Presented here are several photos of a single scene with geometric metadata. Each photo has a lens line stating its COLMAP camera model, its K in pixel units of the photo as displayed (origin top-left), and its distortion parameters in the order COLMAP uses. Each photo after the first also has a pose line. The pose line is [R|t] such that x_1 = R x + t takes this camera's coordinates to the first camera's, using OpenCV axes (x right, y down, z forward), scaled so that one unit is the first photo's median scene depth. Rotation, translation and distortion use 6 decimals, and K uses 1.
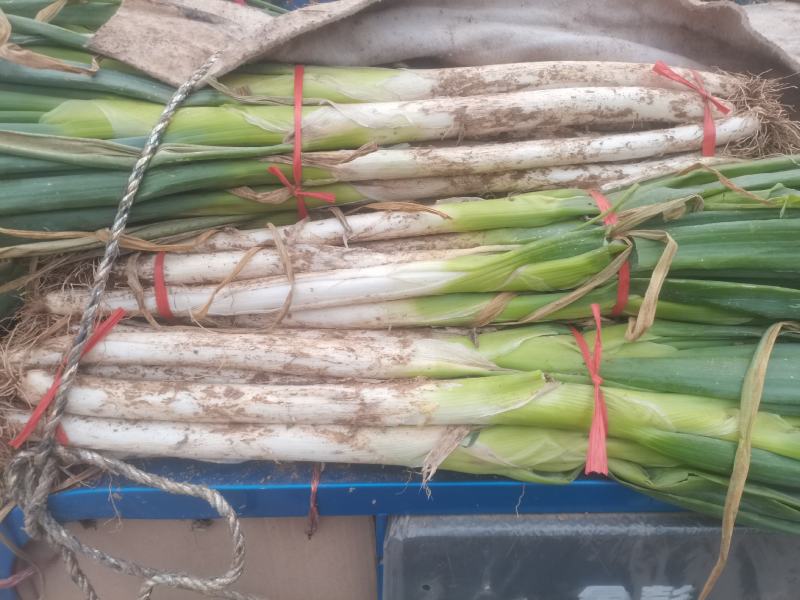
lens RADIAL K [[619.4, 0, 400.0], [0, 619.4, 300.0], [0, 0, 1]] dist [0.060699, -0.093611]
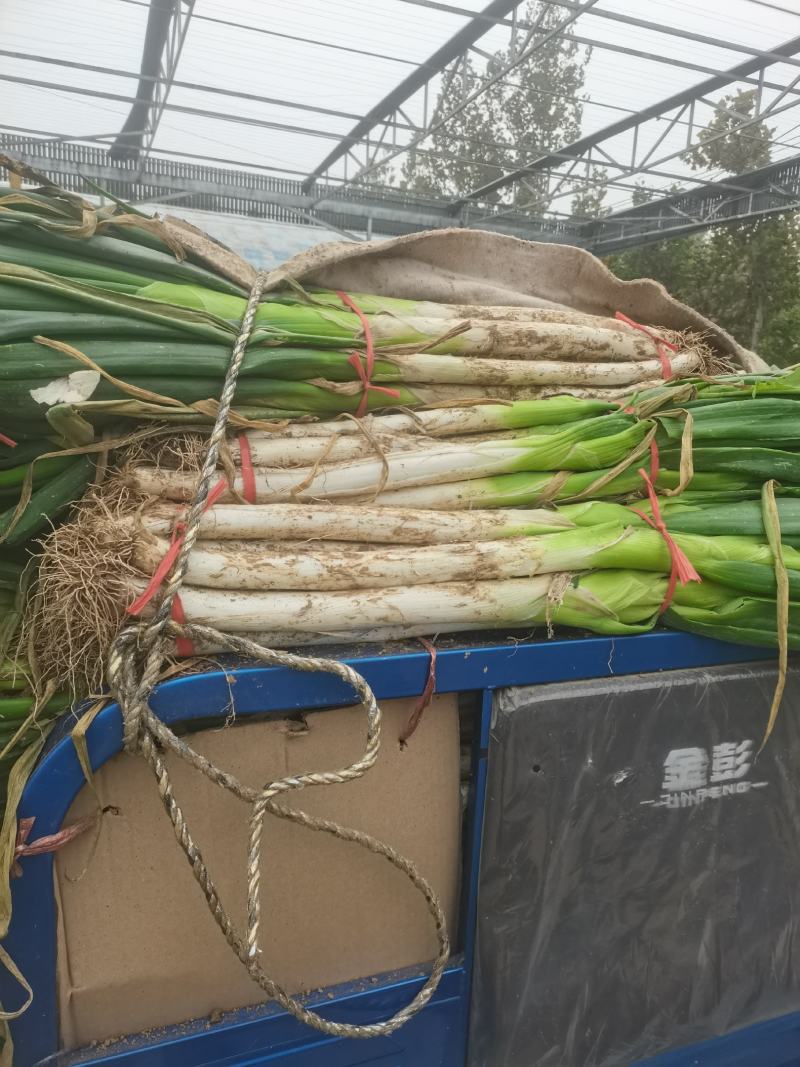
lens RADIAL K [[826.1, 0, 404.6], [0, 826.1, 538.9], [0, 0, 1]] dist [0.060699, -0.093611]
pose [[0.931185, -0.028071, 0.363464, -0.654848], [0.134910, 0.952779, -0.272051, 0.483309], [-0.338664, 0.302364, 0.891001, -0.191186]]
